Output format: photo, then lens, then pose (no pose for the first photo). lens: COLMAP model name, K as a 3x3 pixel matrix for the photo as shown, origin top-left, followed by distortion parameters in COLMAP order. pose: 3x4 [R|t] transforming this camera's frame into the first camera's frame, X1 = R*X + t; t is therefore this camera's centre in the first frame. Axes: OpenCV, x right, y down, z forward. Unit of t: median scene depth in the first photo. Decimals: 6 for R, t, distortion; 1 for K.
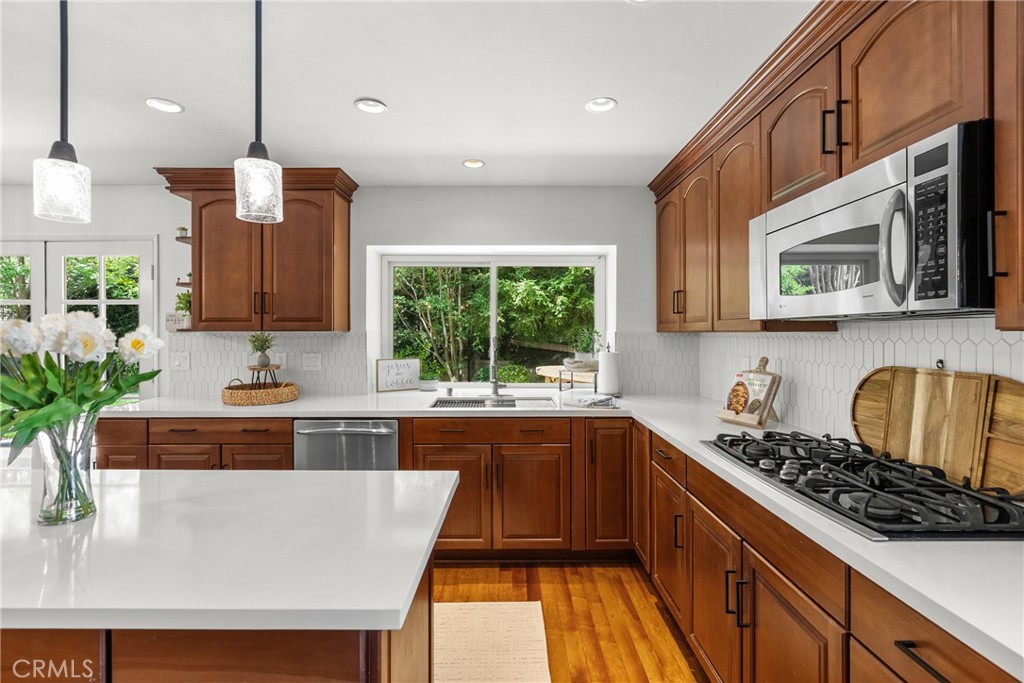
lens RADIAL K [[478.4, 0, 512.3], [0, 478.4, 338.2], [0, 0, 1]] dist [0.002825, 0.001510]
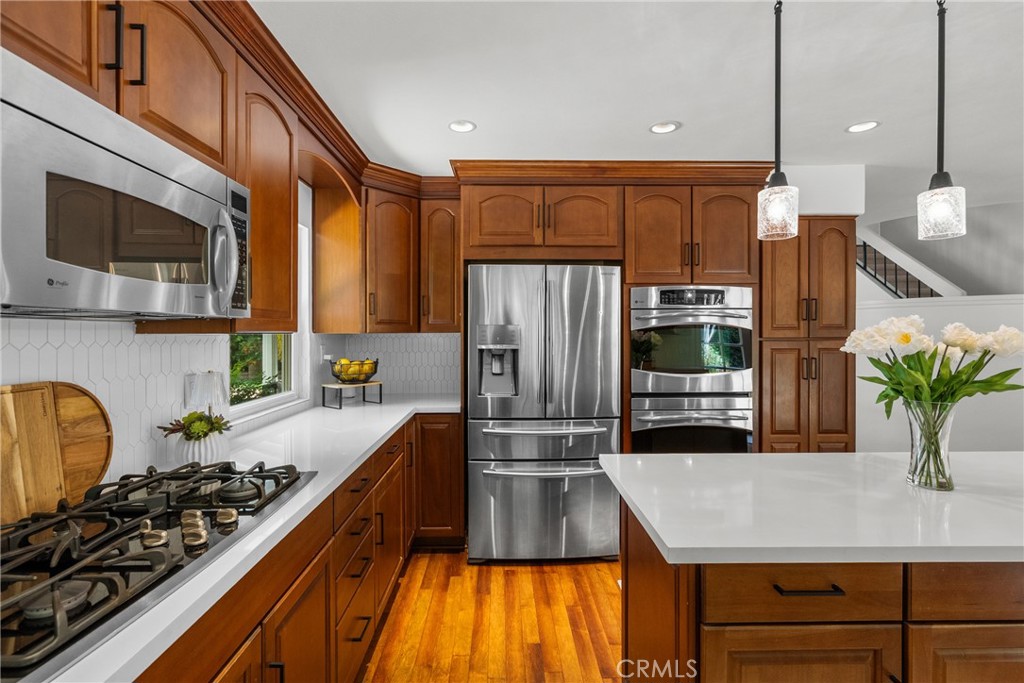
lens RADIAL K [[478.4, 0, 510.8], [0, 478.4, 337.9], [0, 0, 1]] dist [0.002825, 0.001510]
pose [[-0.999743, 0.013346, -0.018309, 0.135836], [0.013242, 0.999896, 0.005790, -0.000964], [0.018384, 0.005547, -0.999816, 1.906366]]
